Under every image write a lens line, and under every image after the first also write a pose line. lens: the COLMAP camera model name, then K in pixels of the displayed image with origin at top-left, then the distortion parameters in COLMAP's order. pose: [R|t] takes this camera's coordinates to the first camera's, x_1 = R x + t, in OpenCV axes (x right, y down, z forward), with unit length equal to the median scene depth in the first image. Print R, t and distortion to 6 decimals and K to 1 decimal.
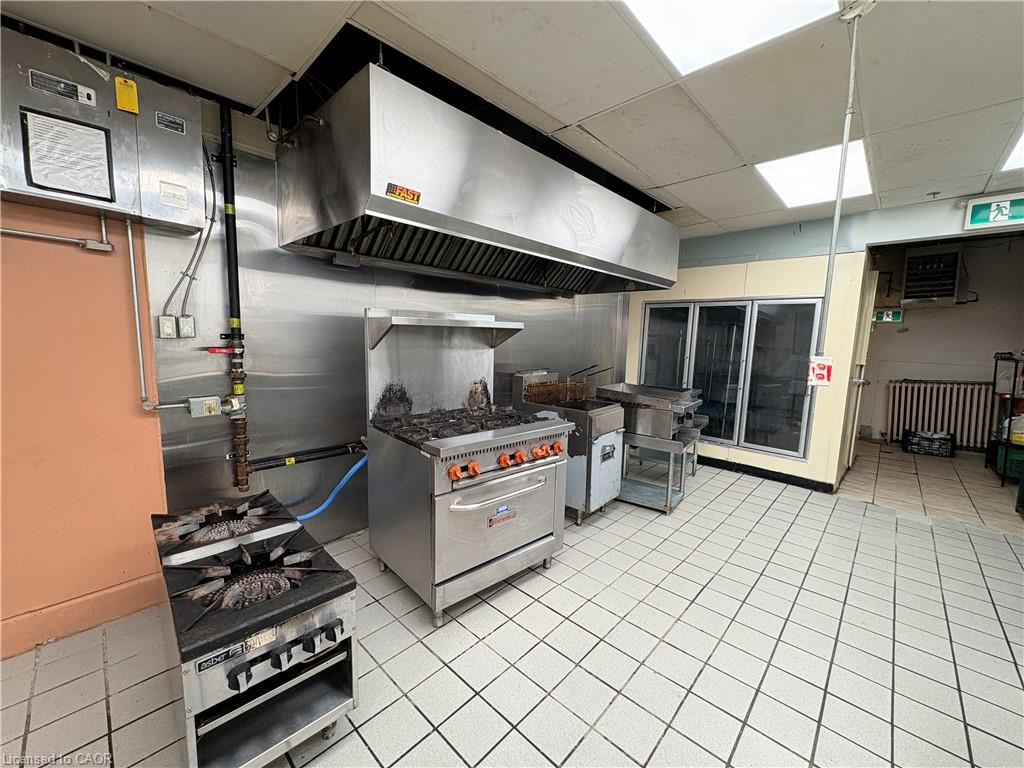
lens RADIAL K [[406.4, 0, 513.9], [0, 406.4, 384.4], [0, 0, 1]] dist [-0.003123, -0.000057]
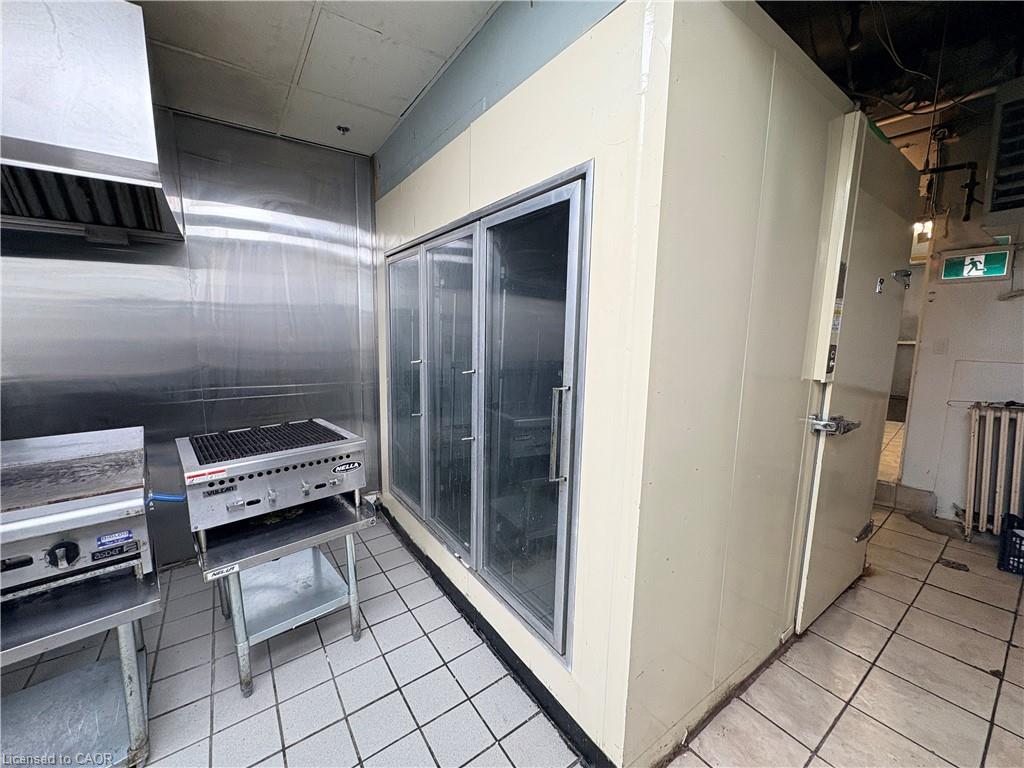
lens RADIAL K [[406.4, 0, 509.6], [0, 406.4, 382.7], [0, 0, 1]] dist [-0.003123, -0.000057]
pose [[0.980707, 0.005509, -0.195406, 0.674350], [-0.002745, 0.999892, 0.014412, -0.051938], [0.195464, -0.013598, 0.980617, 0.598850]]
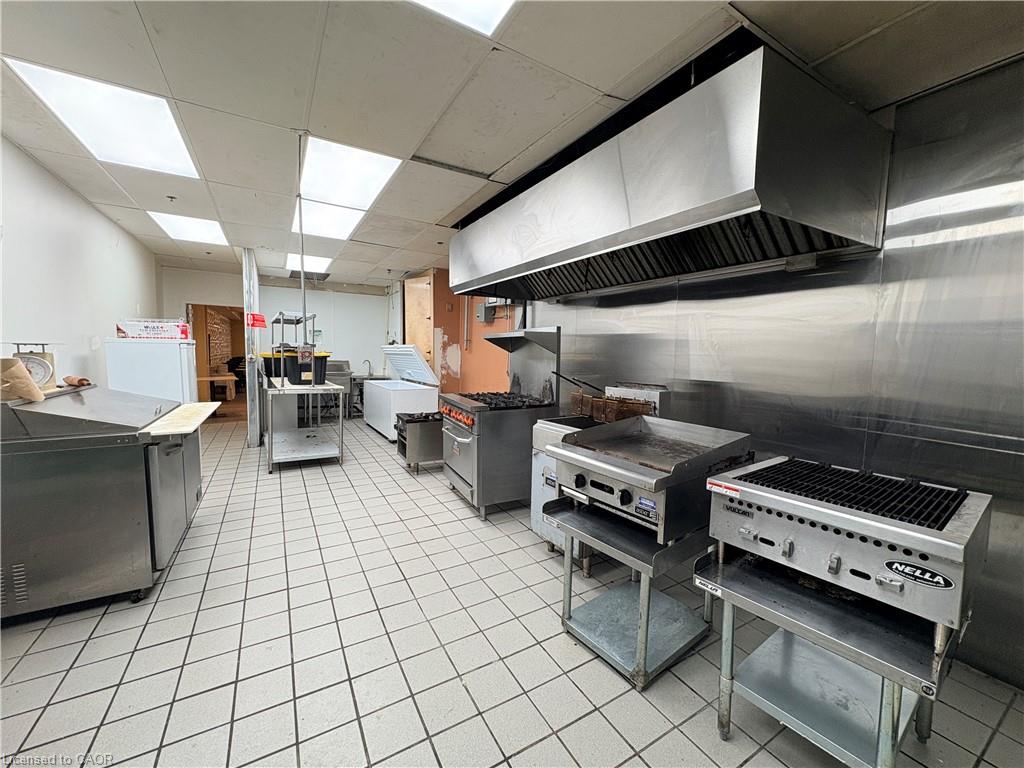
lens RADIAL K [[406.4, 0, 511.4], [0, 406.4, 385.1], [0, 0, 1]] dist [-0.003123, -0.000057]
pose [[-0.280435, 0.056280, -0.958222, 0.729754], [-0.133369, 0.986312, 0.096962, -0.062986], [0.950562, 0.154989, -0.269091, 0.785390]]
